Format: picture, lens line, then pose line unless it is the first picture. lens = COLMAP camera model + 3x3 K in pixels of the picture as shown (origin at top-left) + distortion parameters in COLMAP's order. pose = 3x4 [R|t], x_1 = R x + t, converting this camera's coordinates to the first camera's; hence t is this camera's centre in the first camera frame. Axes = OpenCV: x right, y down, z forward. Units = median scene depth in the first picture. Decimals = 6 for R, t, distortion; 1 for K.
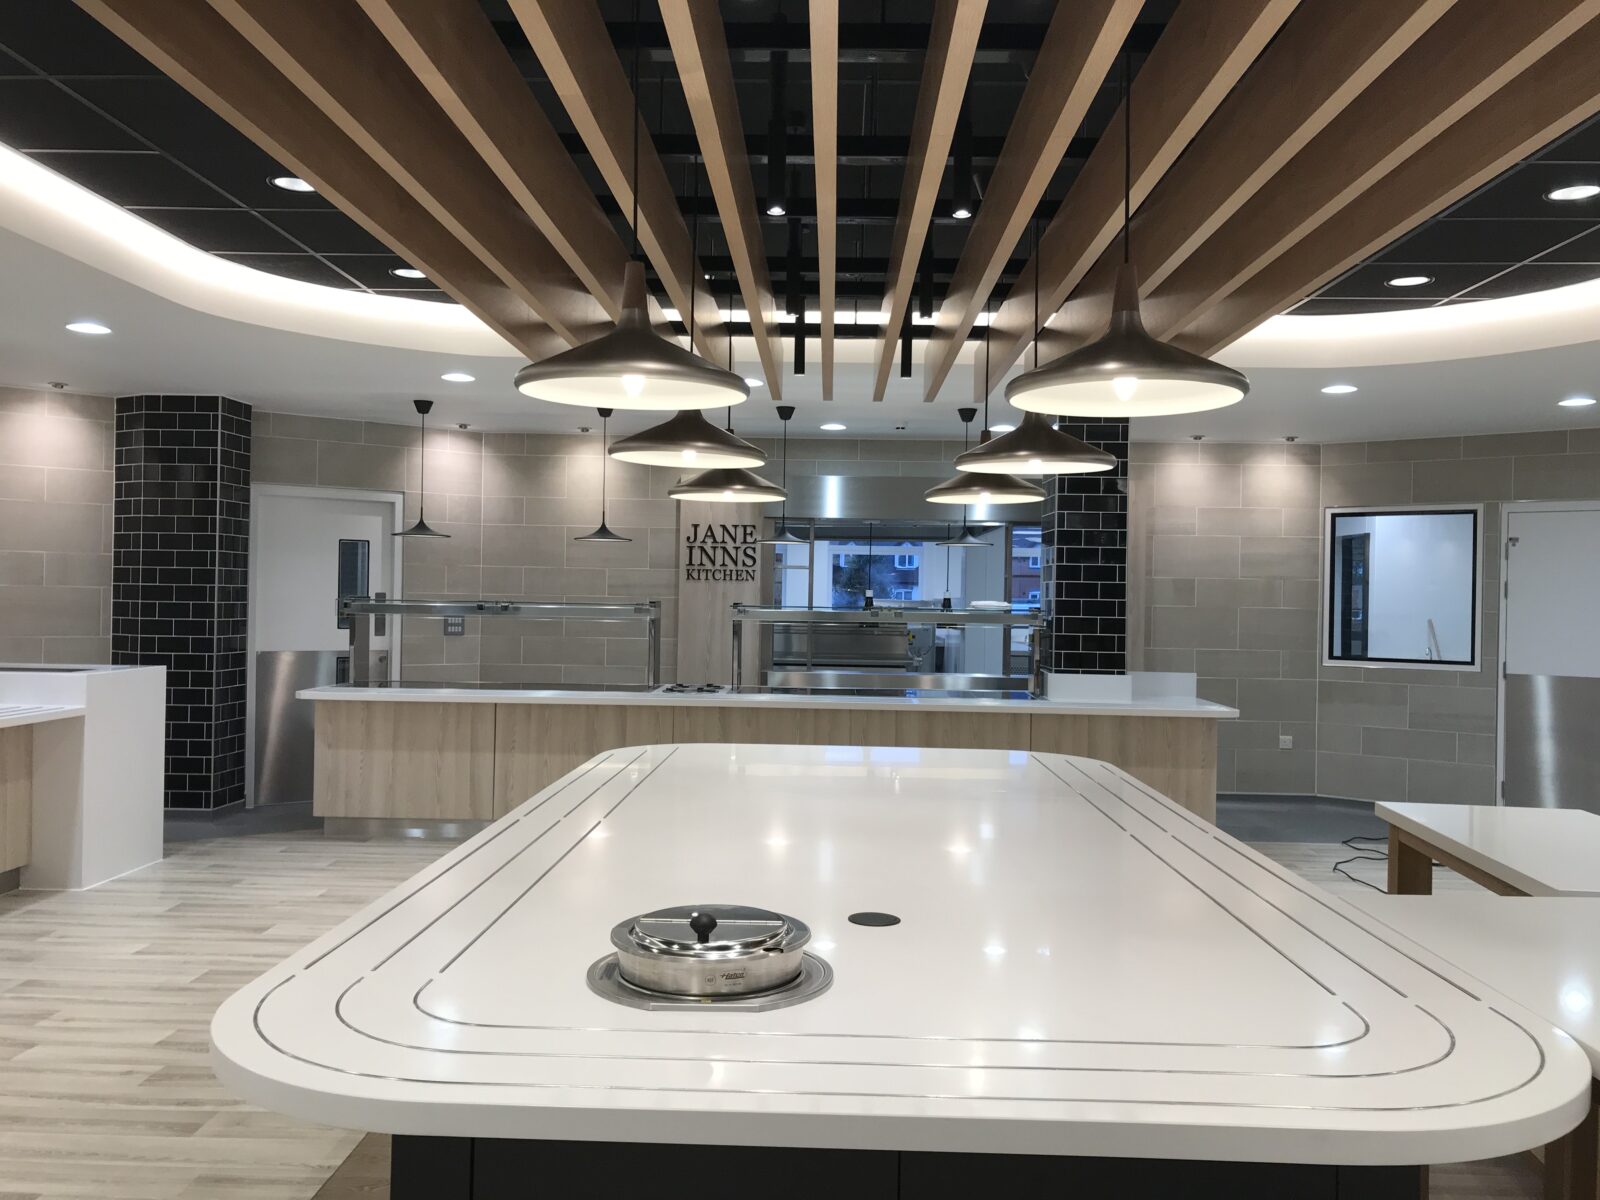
lens RADIAL K [[1304.5, 0, 798.1], [0, 1304.5, 600.1], [0, 0, 1]] dist [0.016489, 0.005292]
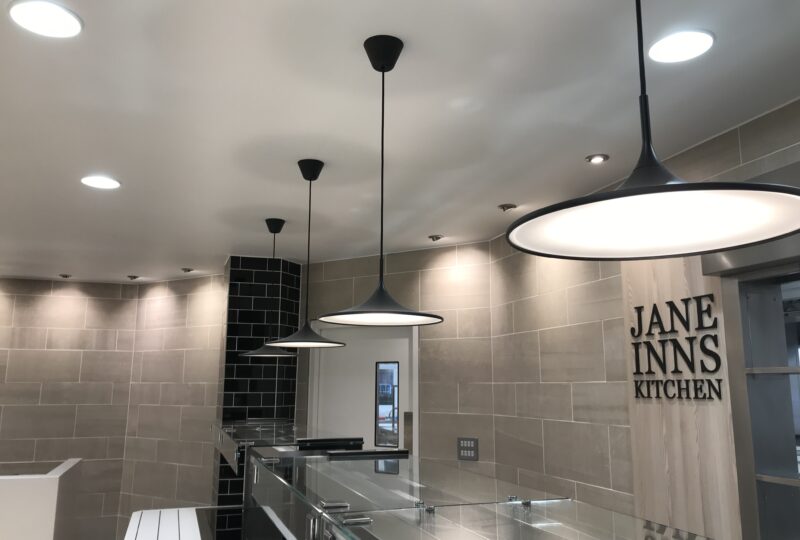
lens RADIAL K [[658.8, 0, 397.5], [0, 658.8, 267.3], [0, 0, 1]] dist [0.005083, 0.001635]
pose [[0.333894, -0.185680, -0.924141, 0.175623], [0.000406, 0.980435, -0.196844, -0.014983], [0.942610, 0.065350, 0.327437, 0.788912]]
